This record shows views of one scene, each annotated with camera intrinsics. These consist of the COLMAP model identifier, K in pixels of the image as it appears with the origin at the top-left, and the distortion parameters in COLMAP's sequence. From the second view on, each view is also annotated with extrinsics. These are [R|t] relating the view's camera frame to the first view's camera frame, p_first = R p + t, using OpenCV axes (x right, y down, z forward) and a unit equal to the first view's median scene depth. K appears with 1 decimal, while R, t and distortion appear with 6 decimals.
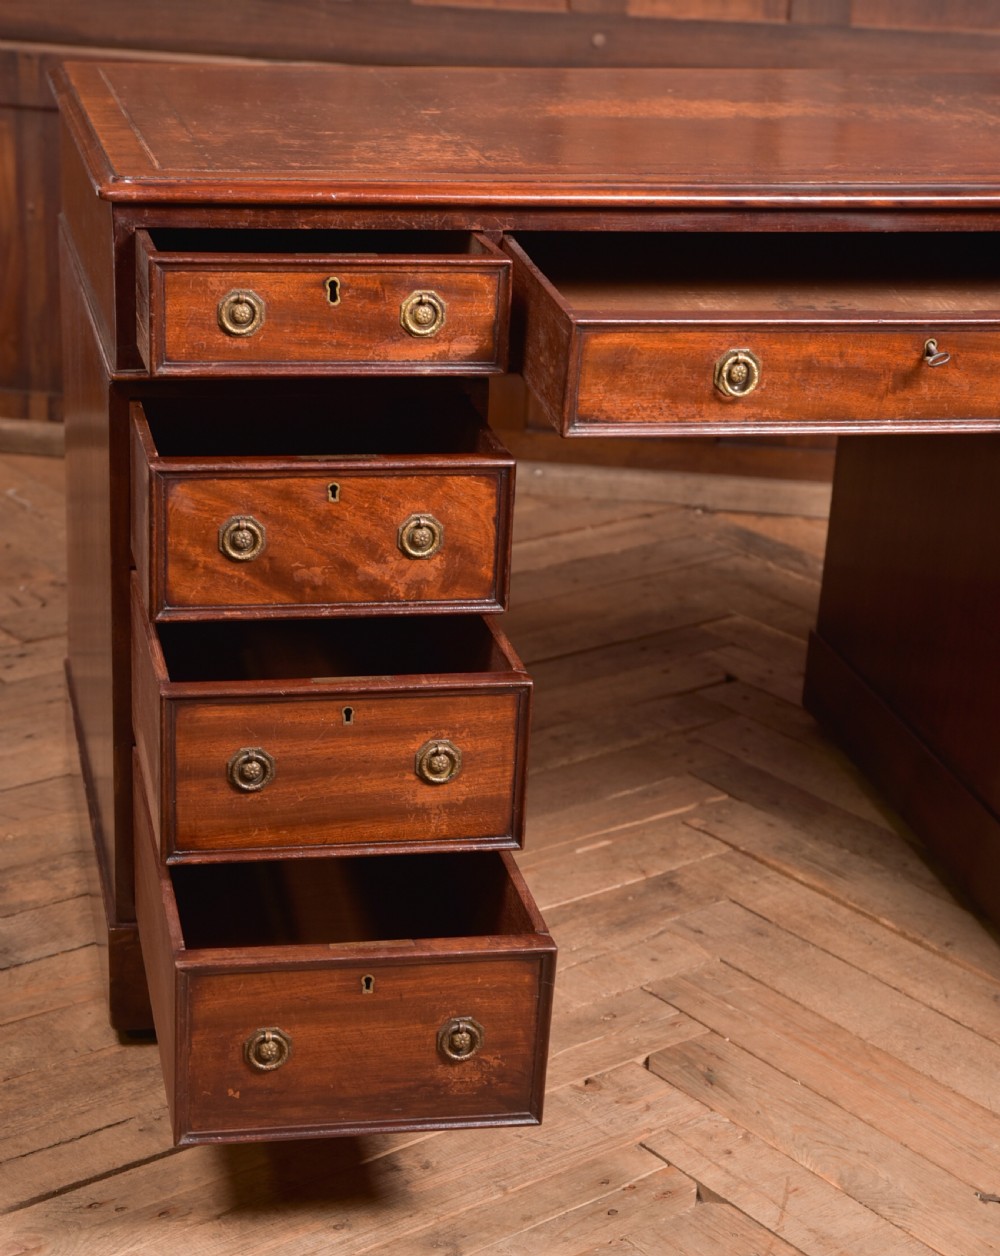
lens RADIAL K [[2477.0, 0, 430.6], [0, 2477.0, 786.9], [0, 0, 1]] dist [0.085506, 0.000000]
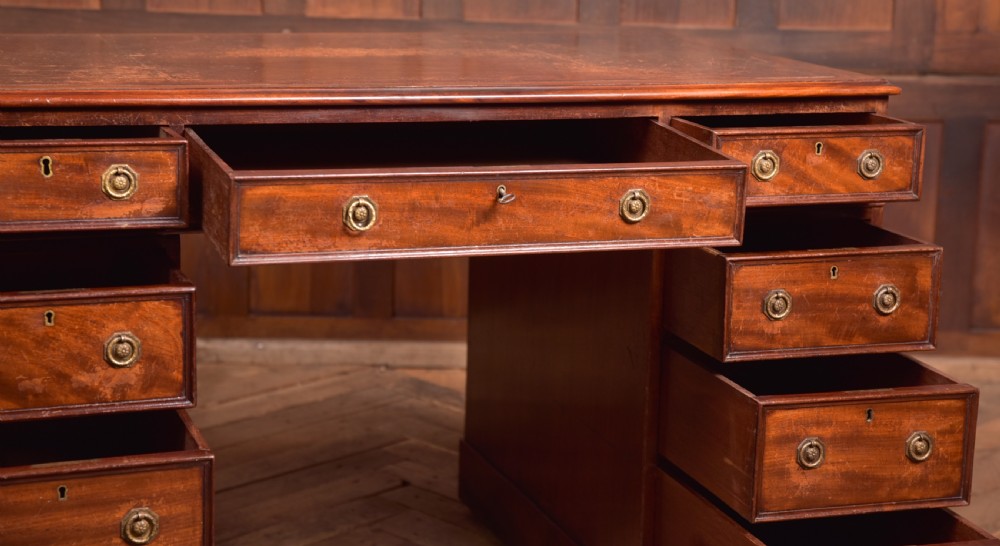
lens RADIAL K [[1838.0, 0, 498.3], [0, 1838.0, 222.5], [0, 0, 1]] dist [0.218008, 0.000000]
pose [[0.987778, -0.041802, 0.150156, 0.043925], [0.073378, 0.974647, -0.211372, 0.049040], [-0.137513, 0.219807, 0.965803, 0.030251]]
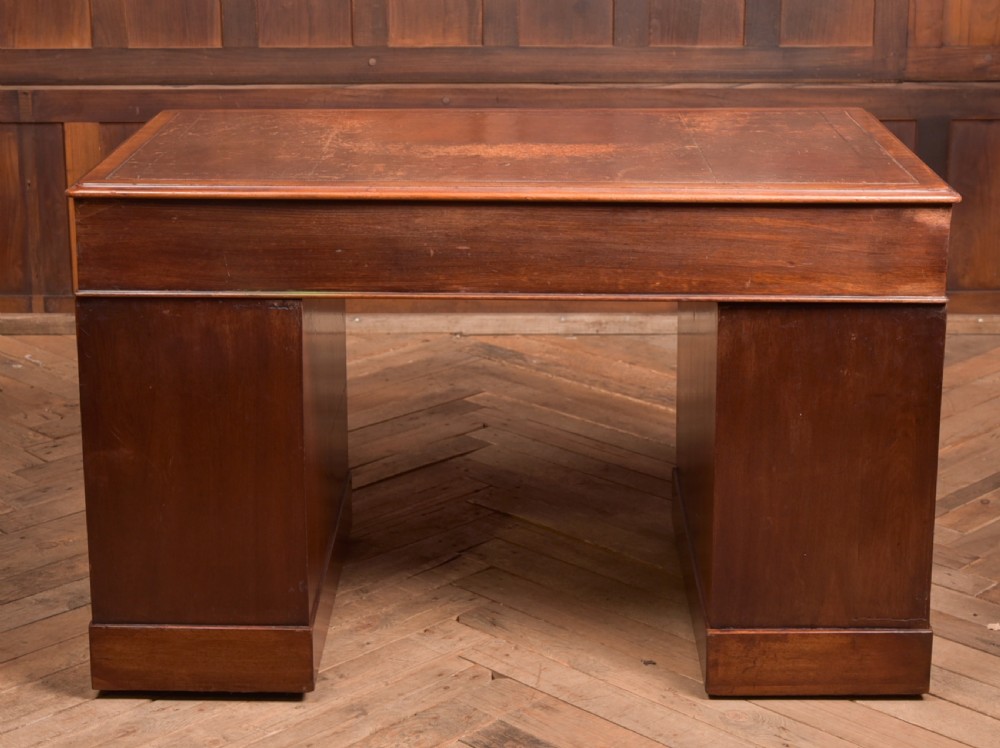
lens RADIAL K [[1911.7, 0, 469.9], [0, 1911.7, 318.5], [0, 0, 1]] dist [-0.027821, 0.000000]
pose [[0.990307, -0.075319, 0.116699, -0.052884], [0.092034, 0.985113, -0.145197, 0.109496], [-0.104026, 0.154530, 0.982496, -0.418449]]
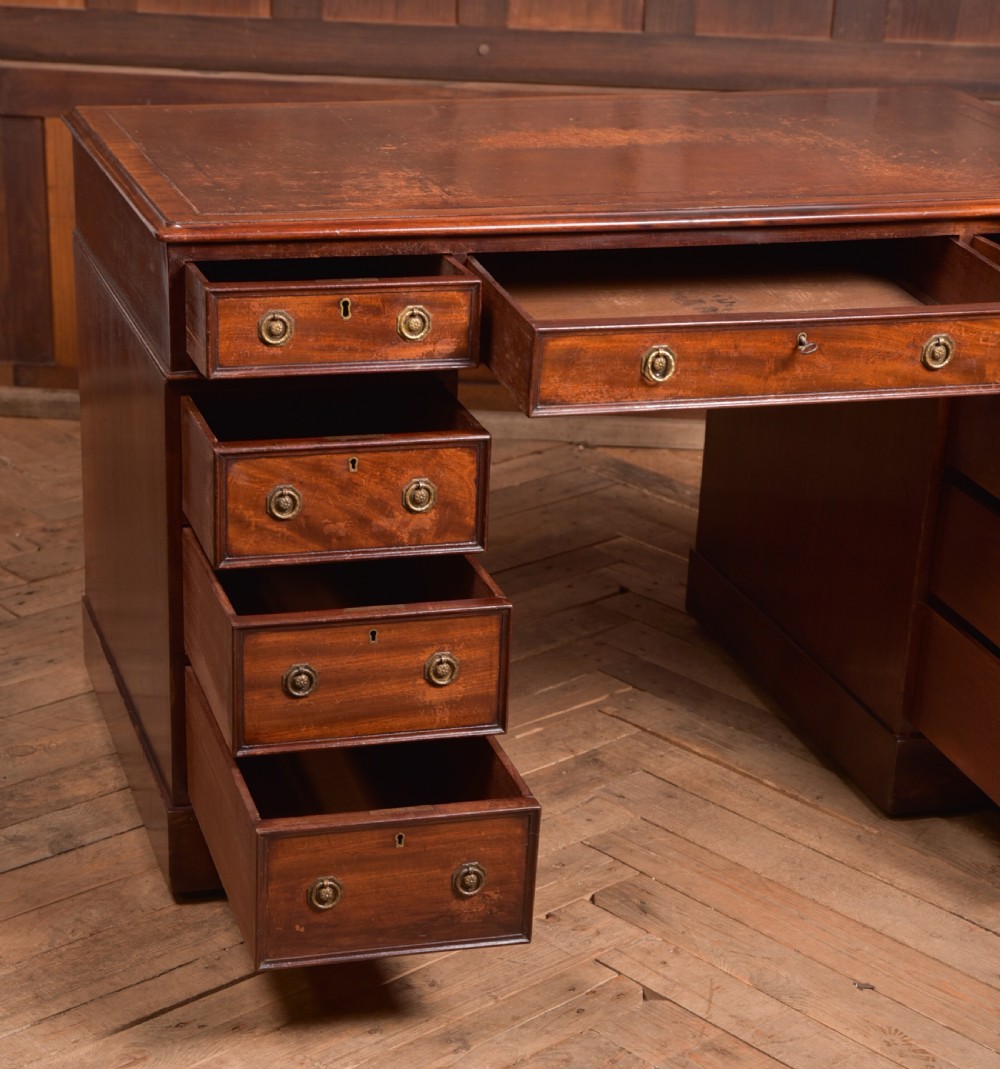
lens RADIAL K [[2396.9, 0, 440.9], [0, 2396.9, 747.4], [0, 0, 1]] dist [0.080965, 0.000000]
pose [[0.996541, -0.042158, 0.071615, -0.083418], [0.040443, 0.998863, 0.025228, -0.000700], [-0.072598, -0.022244, 0.997113, -0.240862]]
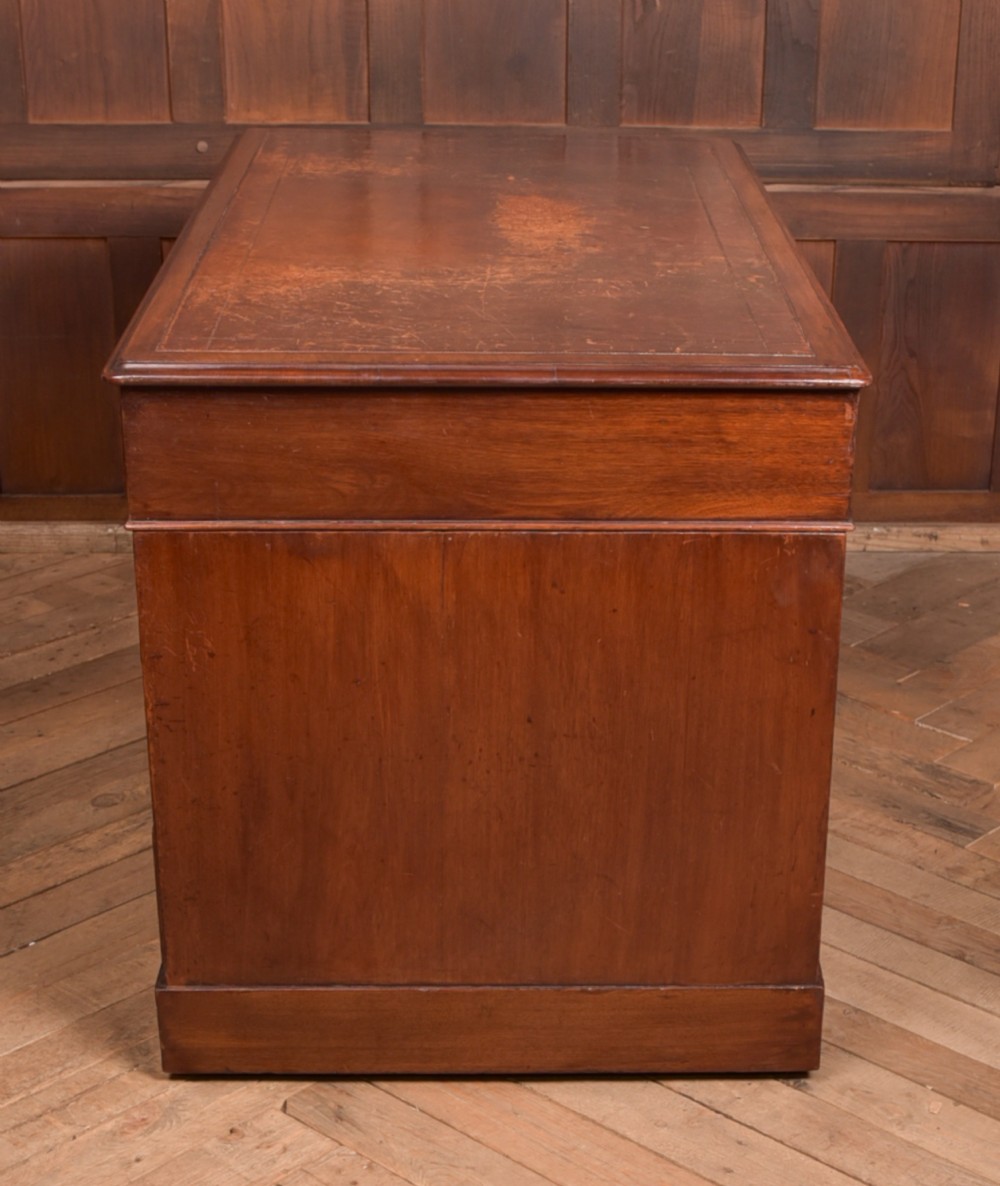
lens RADIAL K [[2295.7, 0, 615.9], [0, 2295.7, 803.1], [0, 0, 1]] dist [-0.085242, 0.000000]
pose [[0.980136, -0.102573, 0.169744, 0.080229], [0.095749, 0.994251, 0.047937, -0.069716], [-0.173685, -0.030732, 0.984322, -0.058934]]
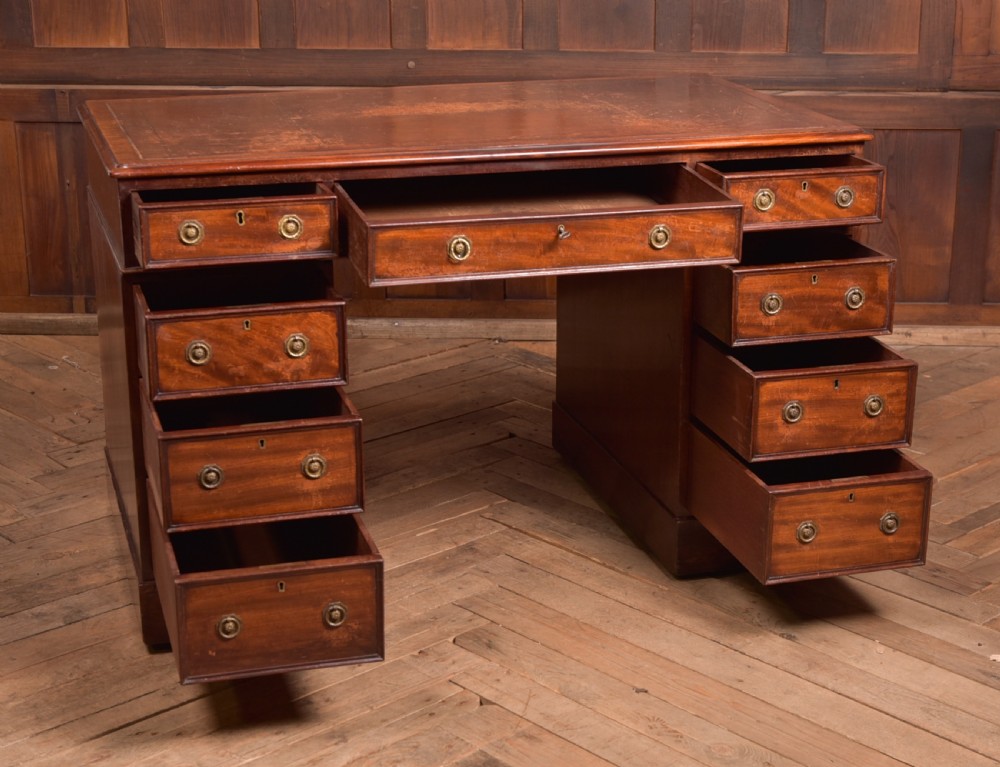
lens RADIAL K [[1829.9, 0, 555.7], [0, 1829.9, 415.9], [0, 0, 1]] dist [-0.011035, 0.000000]
pose [[0.992757, -0.068987, 0.098359, 0.046733], [0.077404, 0.993413, -0.084494, 0.075688], [-0.091882, 0.091495, 0.991558, -0.338843]]
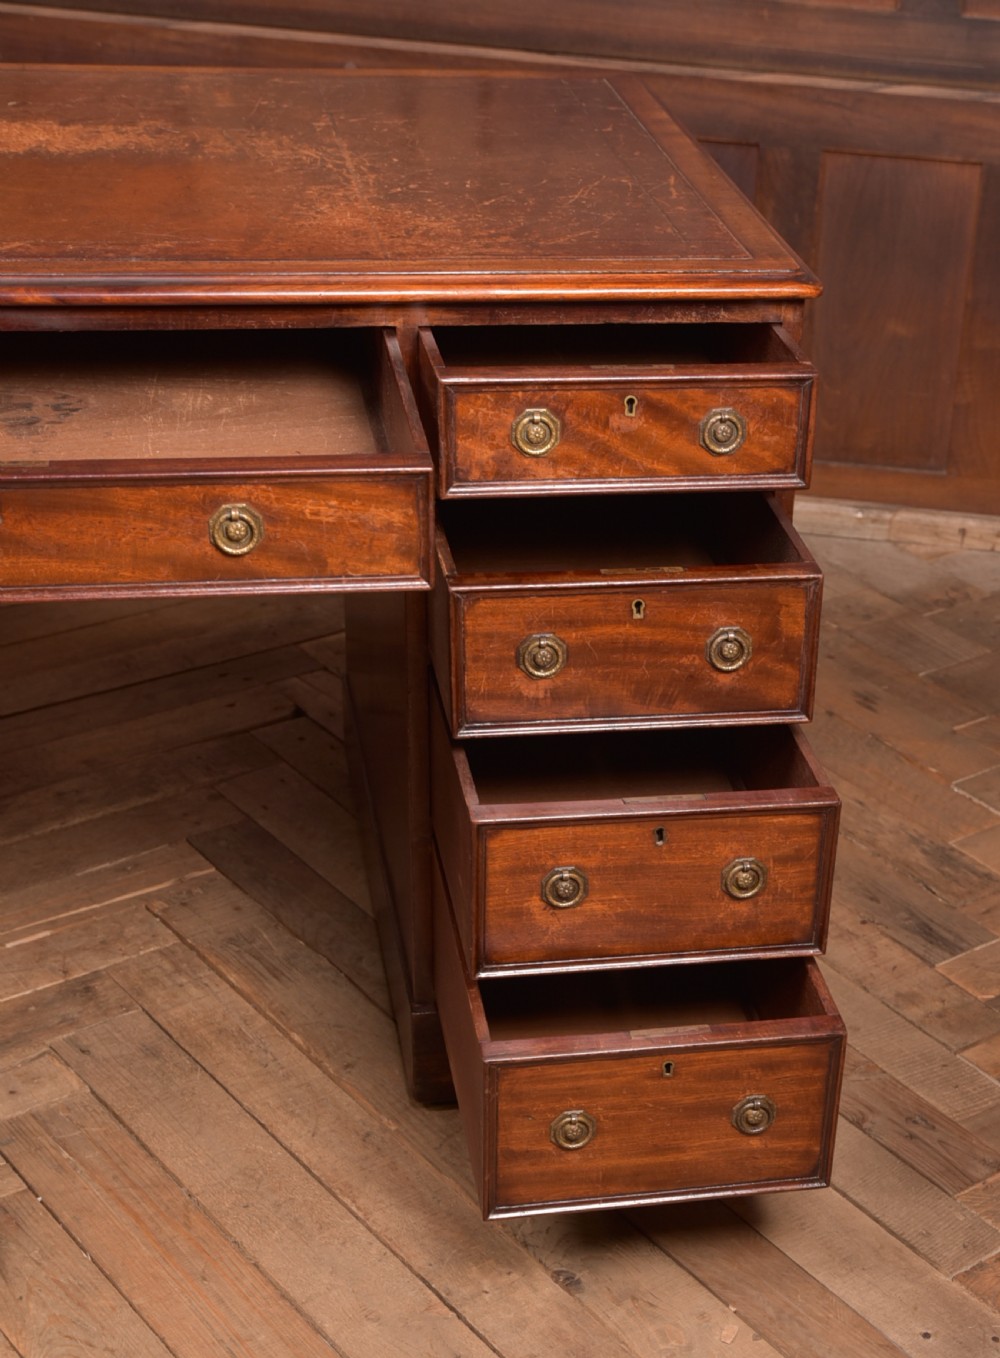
lens RADIAL K [[2289.3, 0, 774.8], [0, 2289.3, 978.1], [0, 0, 1]] dist [0.003318, 0.000000]
pose [[0.998755, -0.004870, 0.049655, 0.397967], [-0.003462, 0.986060, 0.166352, -0.138726], [-0.049773, -0.166316, 0.984815, 0.179841]]
